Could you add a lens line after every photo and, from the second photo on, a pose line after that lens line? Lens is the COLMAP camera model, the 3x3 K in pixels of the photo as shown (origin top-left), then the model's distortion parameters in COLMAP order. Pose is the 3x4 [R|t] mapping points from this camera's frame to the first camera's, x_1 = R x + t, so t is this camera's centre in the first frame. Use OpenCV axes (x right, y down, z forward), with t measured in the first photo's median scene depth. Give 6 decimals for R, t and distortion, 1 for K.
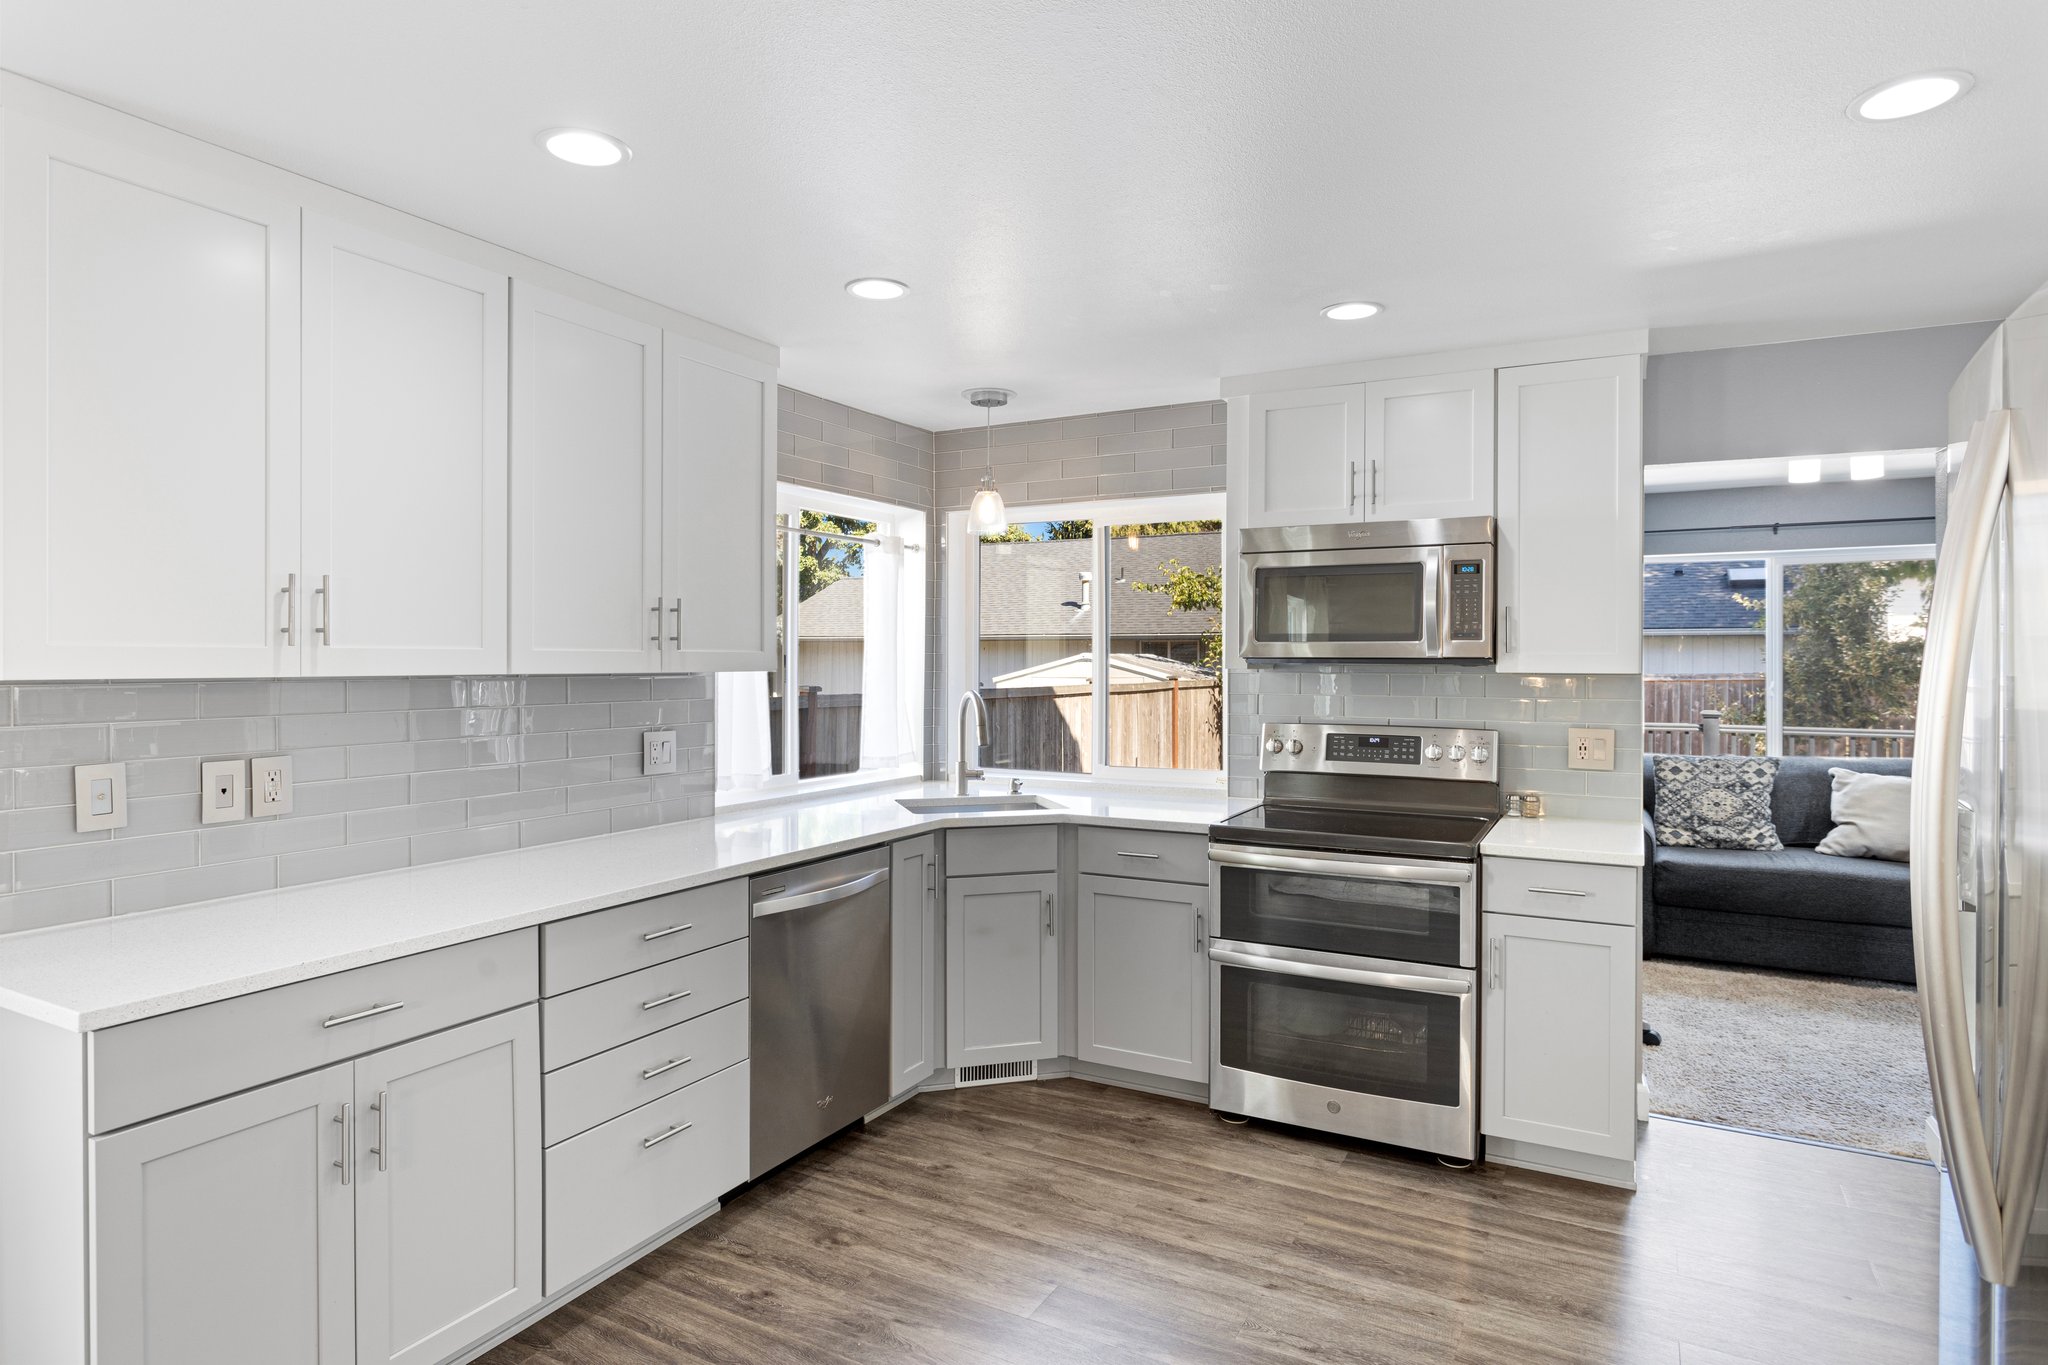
lens RADIAL K [[1149.1, 0, 1015.9], [0, 1149.1, 669.5], [0, 0, 1]] dist [-0.003910, 0.003433]
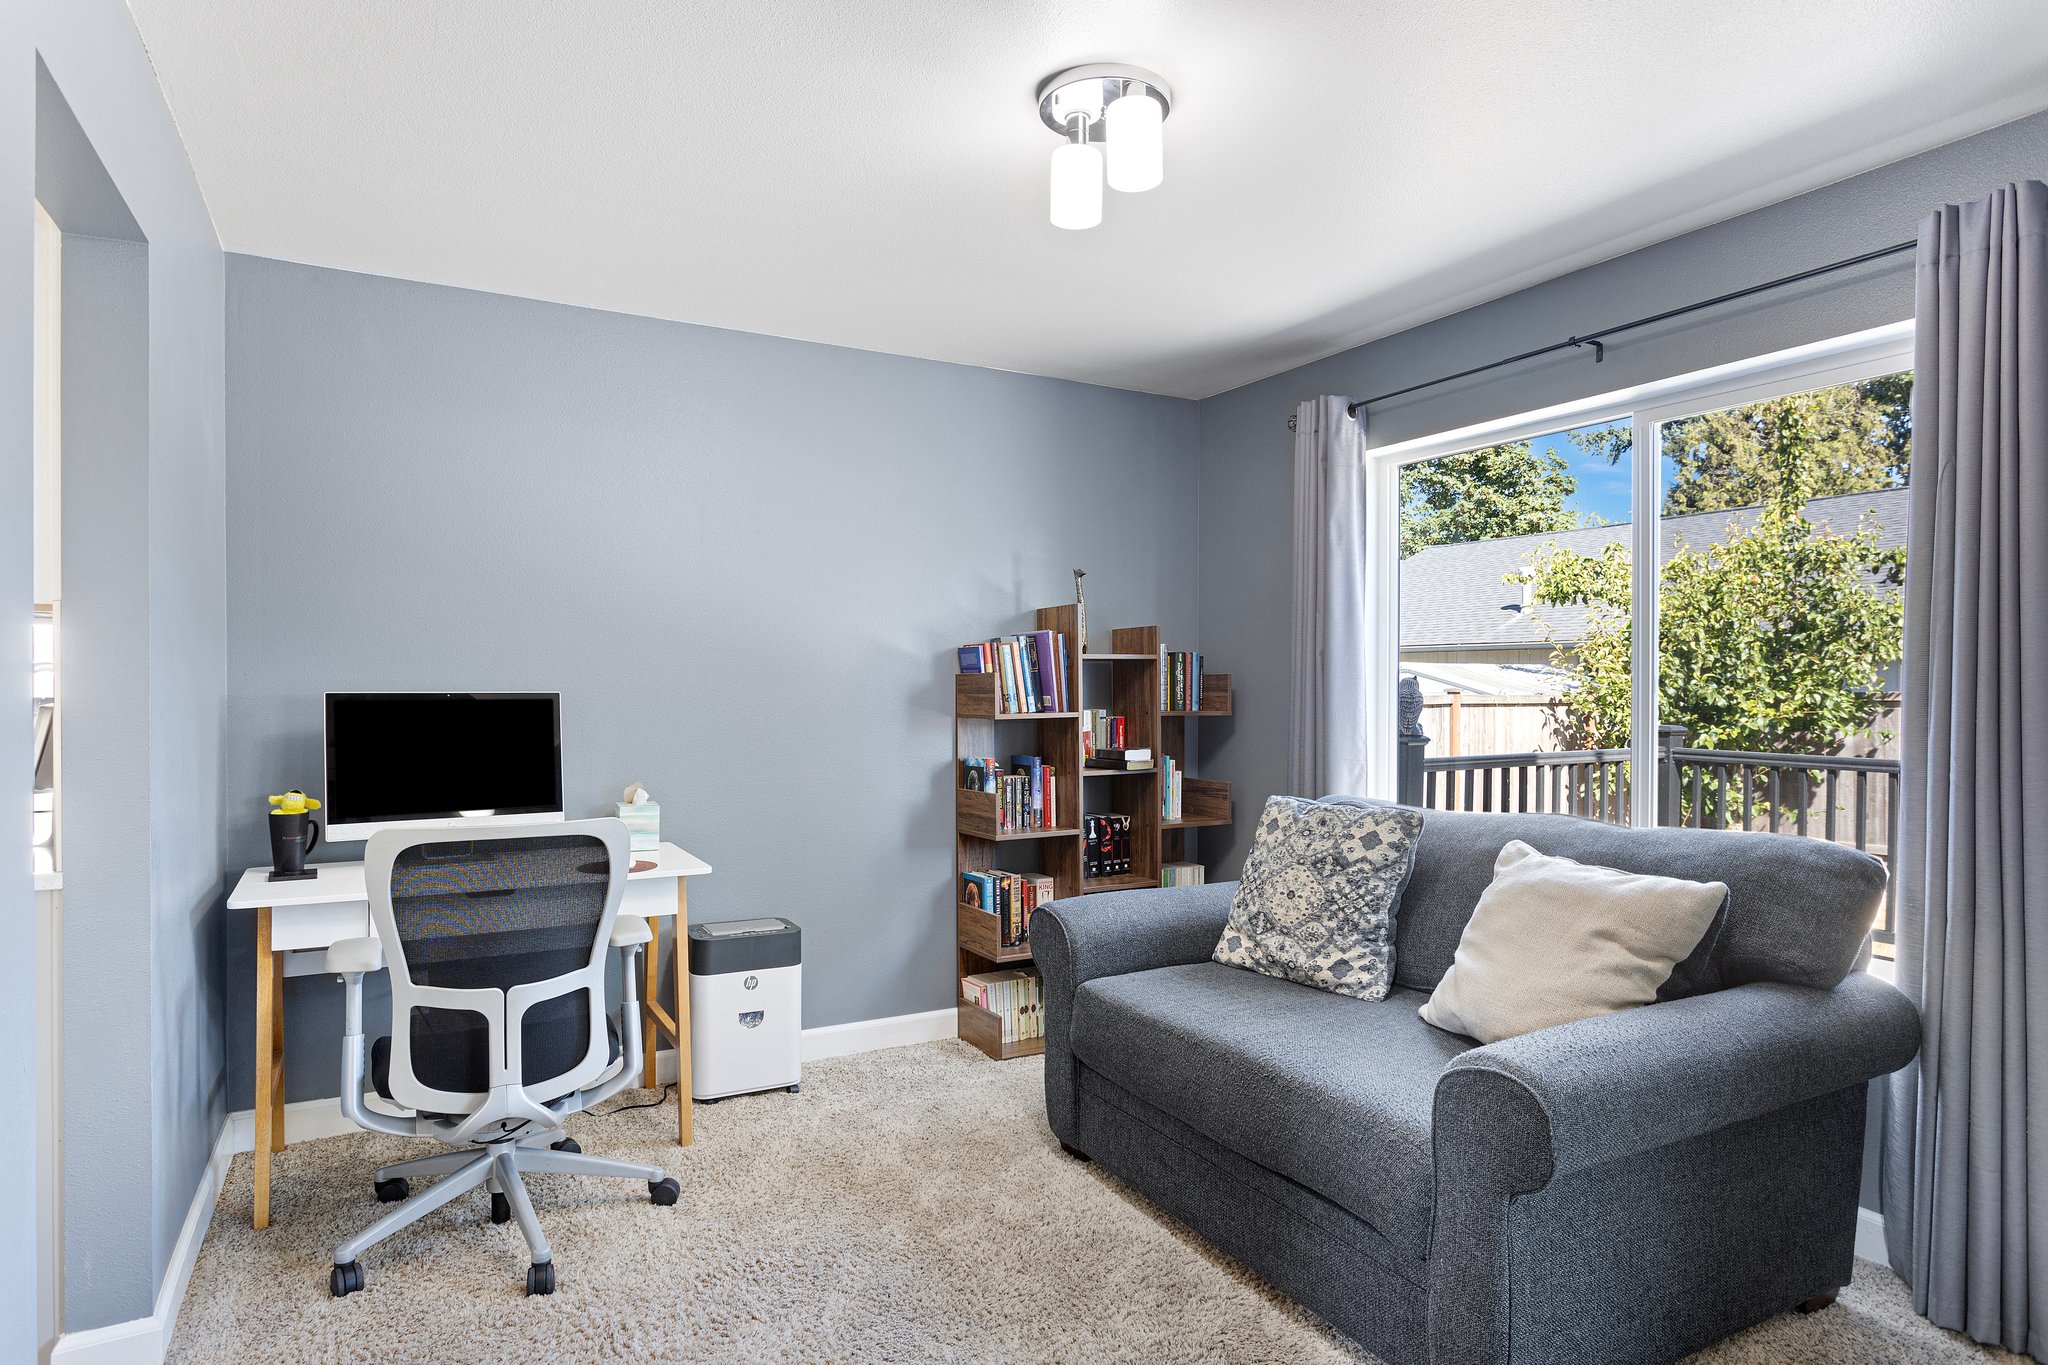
lens RADIAL K [[1149.1, 0, 1019.4], [0, 1149.1, 692.0], [0, 0, 1]] dist [-0.003910, 0.003433]
pose [[0.843197, 0.000298, -0.537605, 0.301852], [-0.002032, 0.999994, -0.002632, 0.010369], [0.537601, 0.003312, 0.843193, 0.189489]]
